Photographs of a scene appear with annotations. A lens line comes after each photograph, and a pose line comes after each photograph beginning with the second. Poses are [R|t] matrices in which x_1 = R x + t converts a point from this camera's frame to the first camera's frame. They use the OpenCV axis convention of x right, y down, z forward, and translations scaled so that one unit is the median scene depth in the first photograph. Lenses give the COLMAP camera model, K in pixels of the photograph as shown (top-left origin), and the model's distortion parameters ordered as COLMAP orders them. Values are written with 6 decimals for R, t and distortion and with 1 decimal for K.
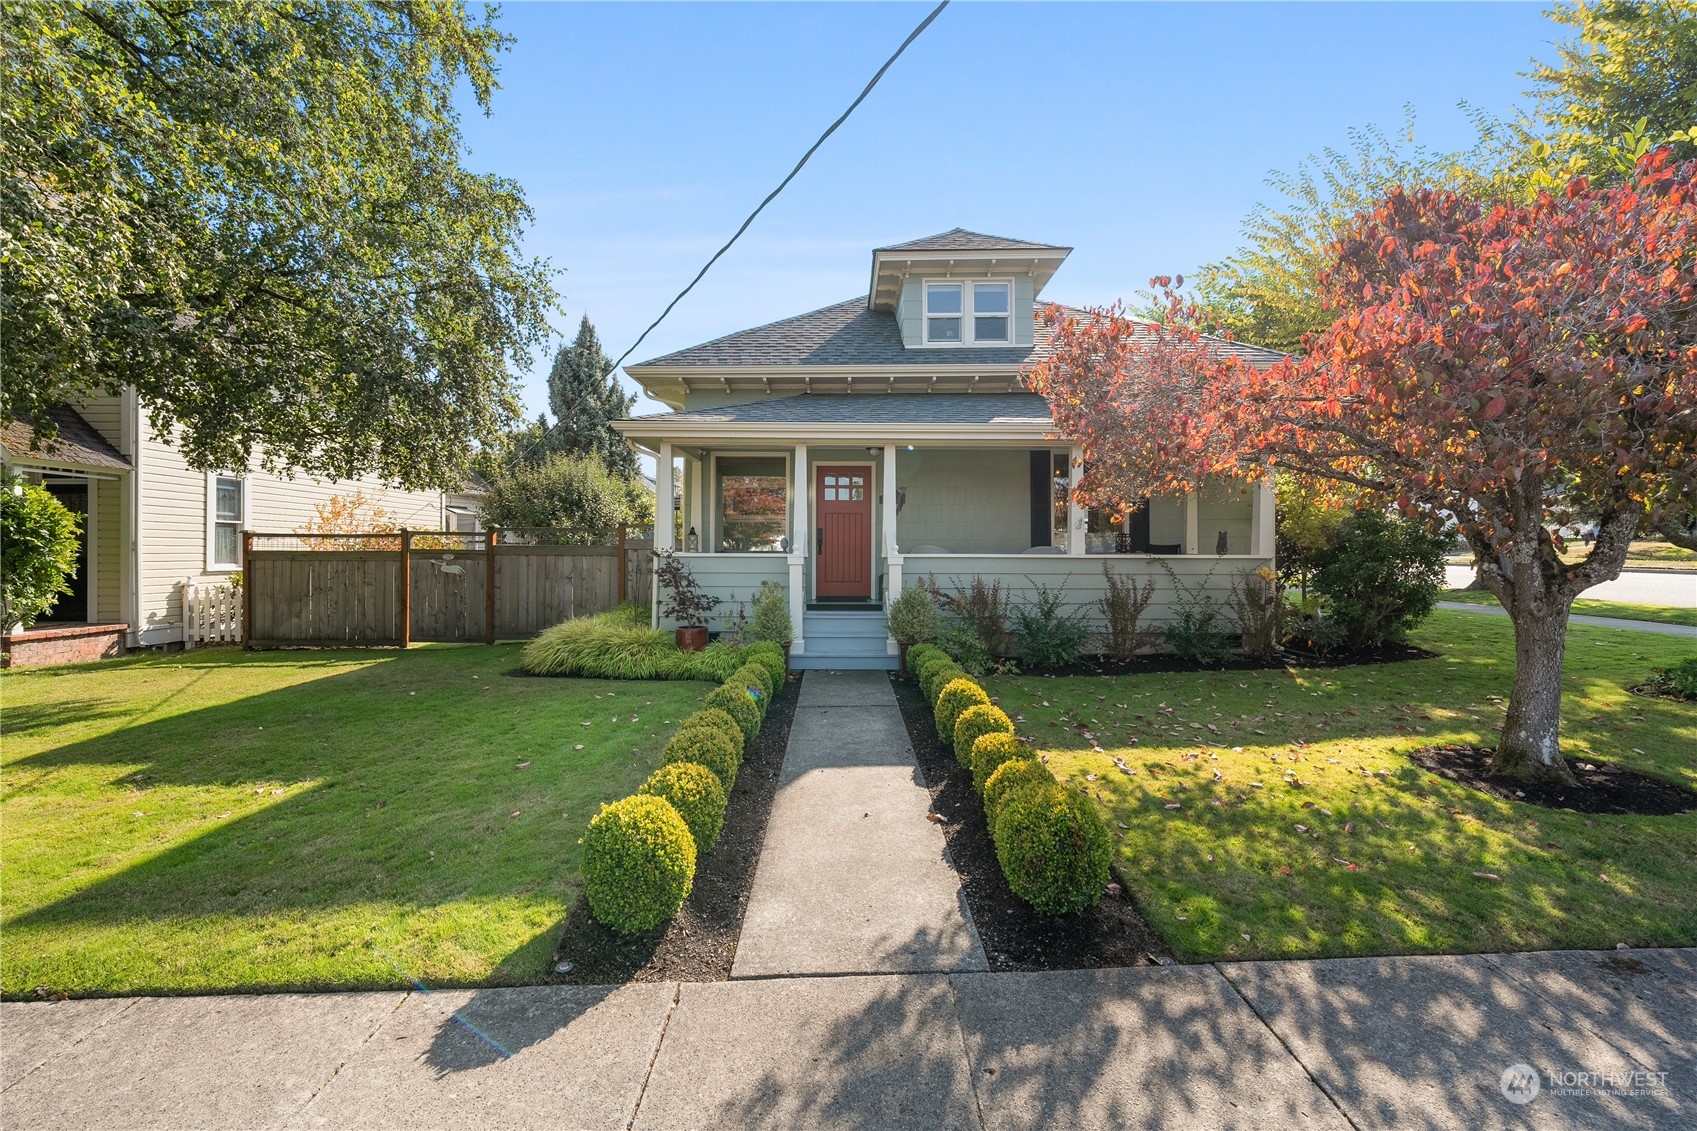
lens RADIAL K [[698.8, 0, 843.8], [0, 698.8, 550.8], [0, 0, 1]] dist [-0.000571, 0.000548]
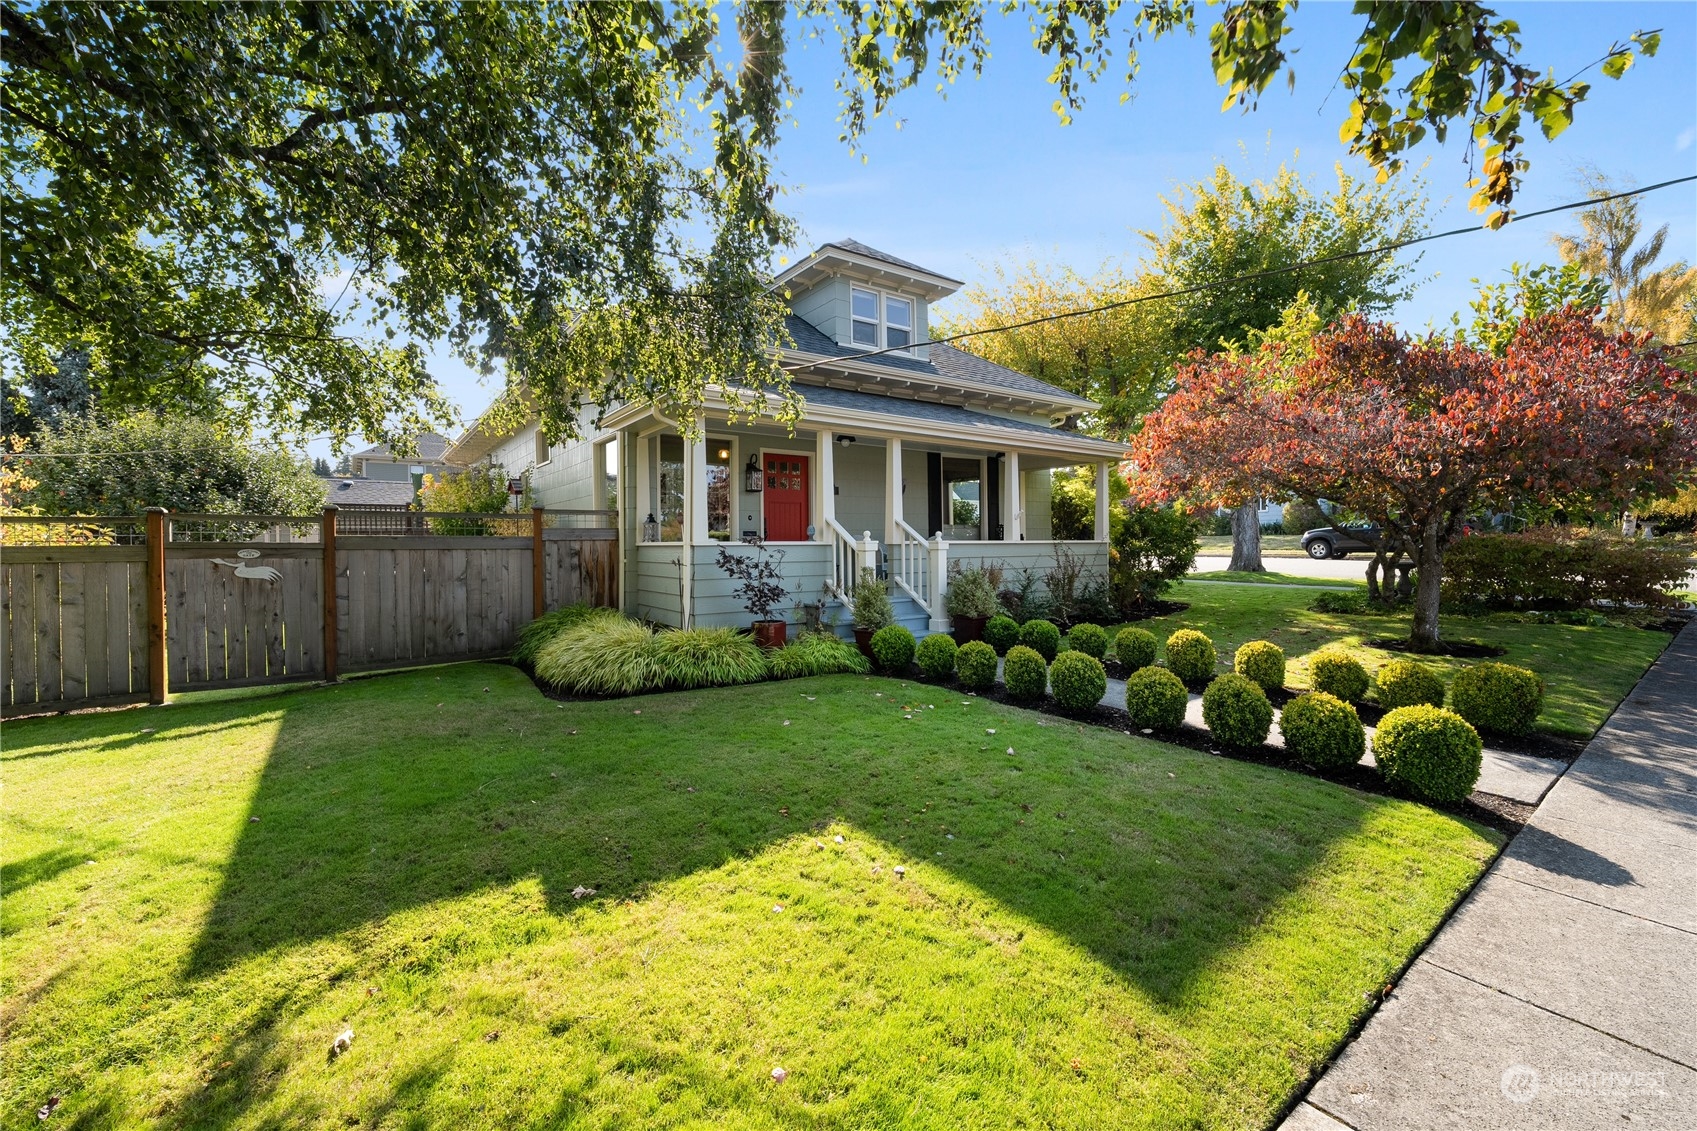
lens RADIAL K [[698.8, 0, 847.5], [0, 698.8, 554.7], [0, 0, 1]] dist [-0.000571, 0.000548]
pose [[0.807457, -0.017248, 0.589675, -0.507170], [0.012908, 0.999850, 0.011571, 0.009054], [-0.589786, -0.001731, 0.807558, 0.152188]]
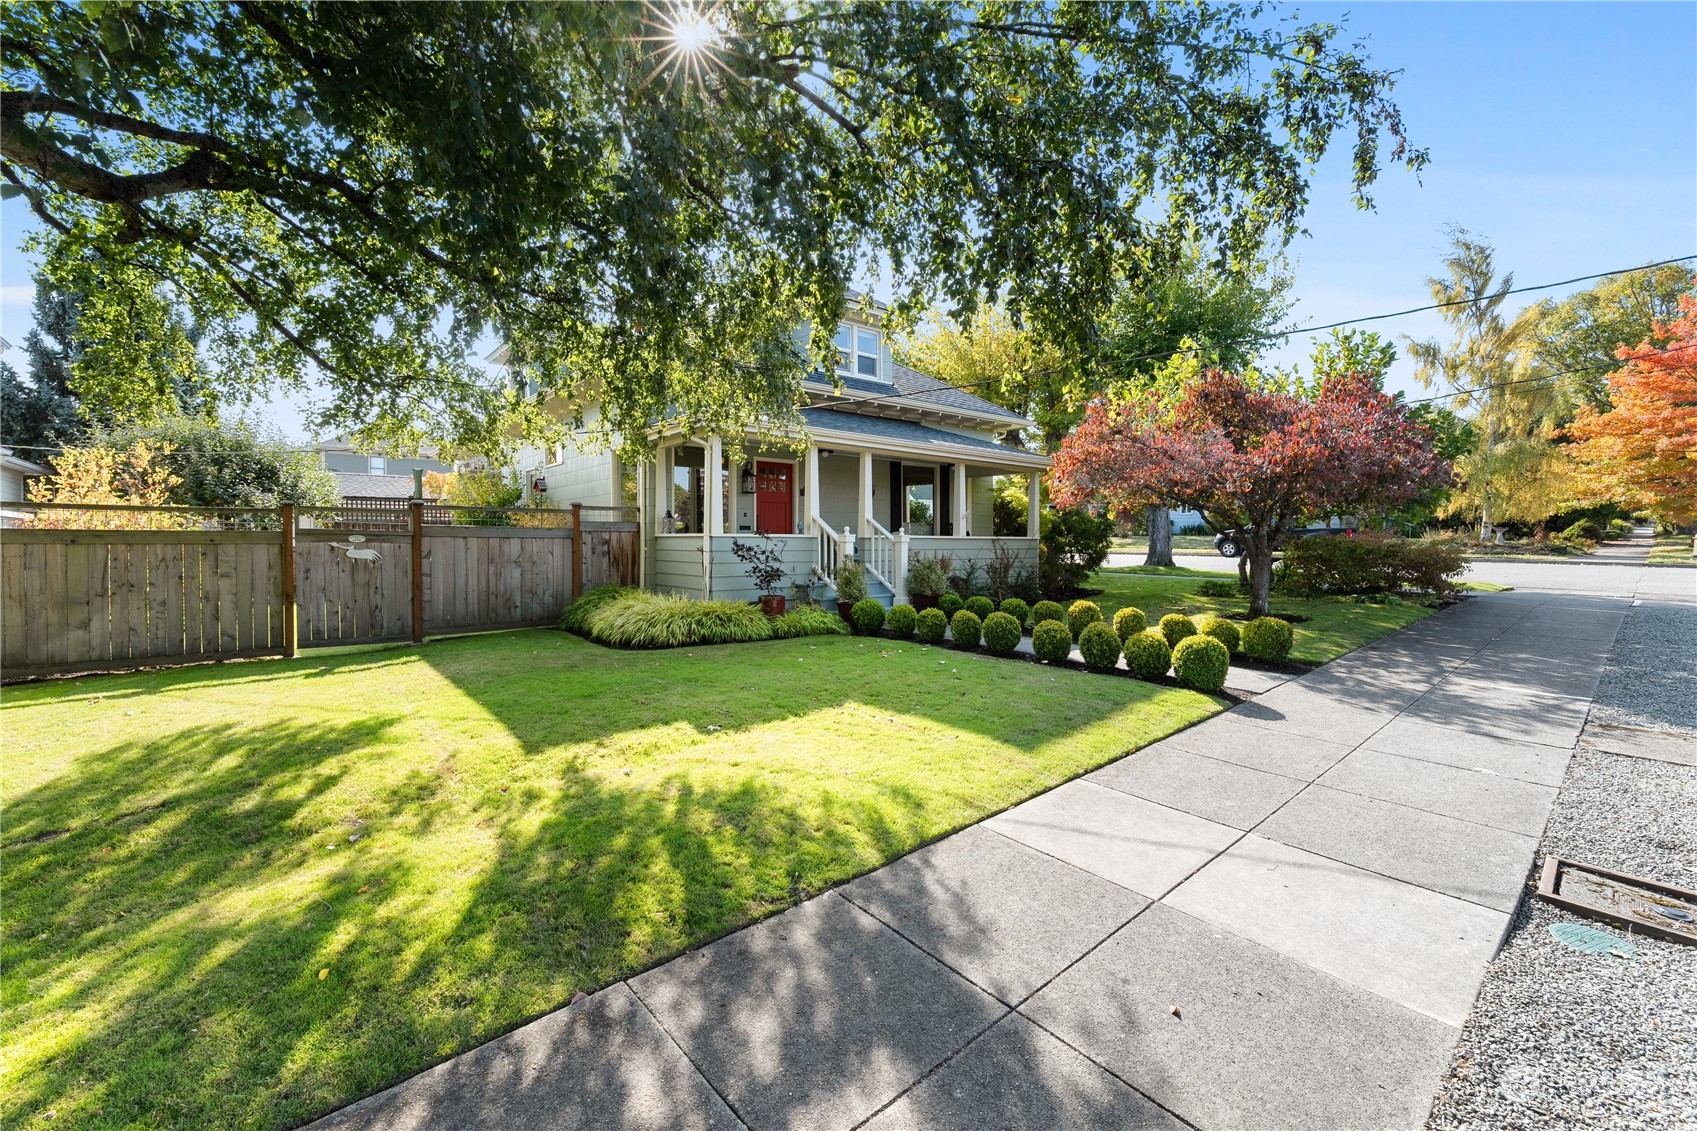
lens RADIAL K [[698.8, 0, 853.6], [0, 698.8, 561.3], [0, 0, 1]] dist [-0.000571, 0.000548]
pose [[0.759278, -0.018792, 0.650495, -0.665675], [0.003078, 0.999676, 0.025286, 0.015983], [-0.650760, -0.017197, 0.759089, 0.010698]]
